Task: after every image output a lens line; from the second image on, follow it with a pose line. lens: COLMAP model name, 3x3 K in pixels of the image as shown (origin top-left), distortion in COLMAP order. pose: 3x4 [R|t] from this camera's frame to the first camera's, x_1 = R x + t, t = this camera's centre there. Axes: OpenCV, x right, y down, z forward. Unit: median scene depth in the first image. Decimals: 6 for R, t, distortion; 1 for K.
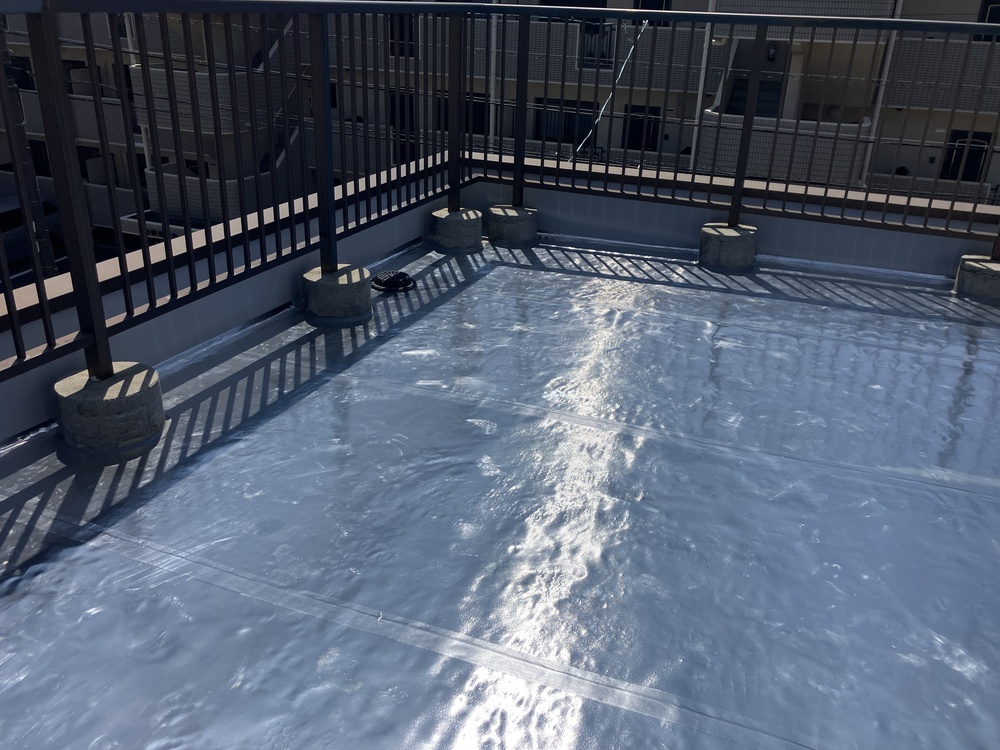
lens RADIAL K [[831.5, 0, 498.8], [0, 831.5, 375.2], [0, 0, 1]] dist [0.048231, -0.068021]
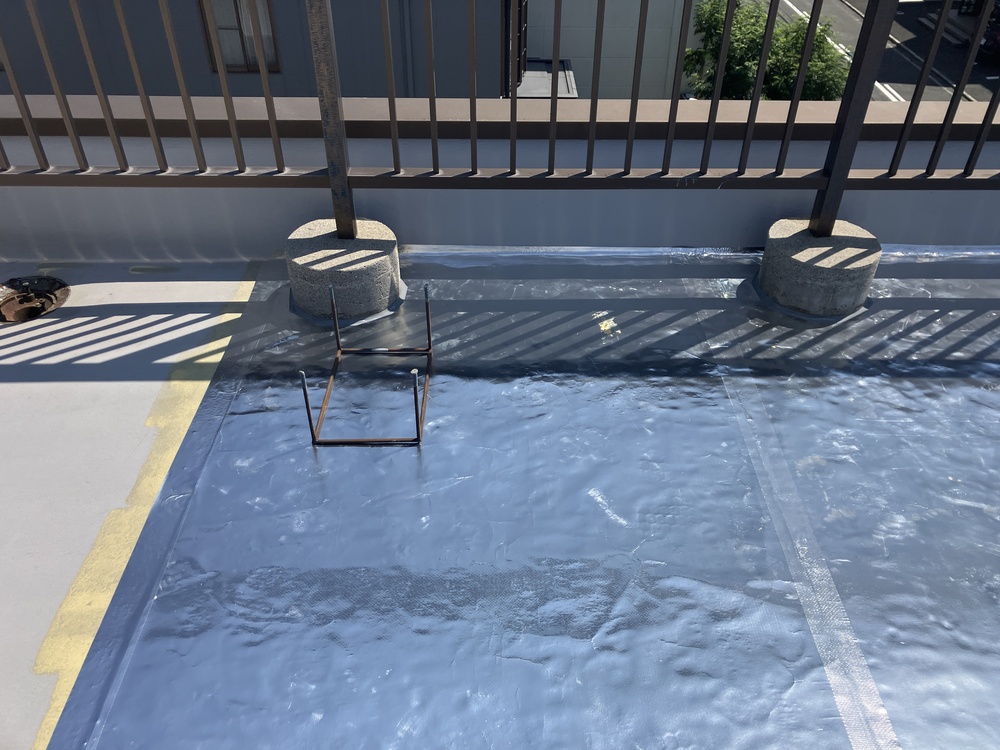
lens RADIAL K [[831.5, 0, 502.2], [0, 831.5, 373.9], [0, 0, 1]] dist [0.048231, -0.068021]
pose [[0.398161, 0.555528, -0.729970, 0.115269], [-0.378158, 0.824406, 0.421131, -0.116669], [0.835742, 0.108366, 0.538323, 0.276936]]
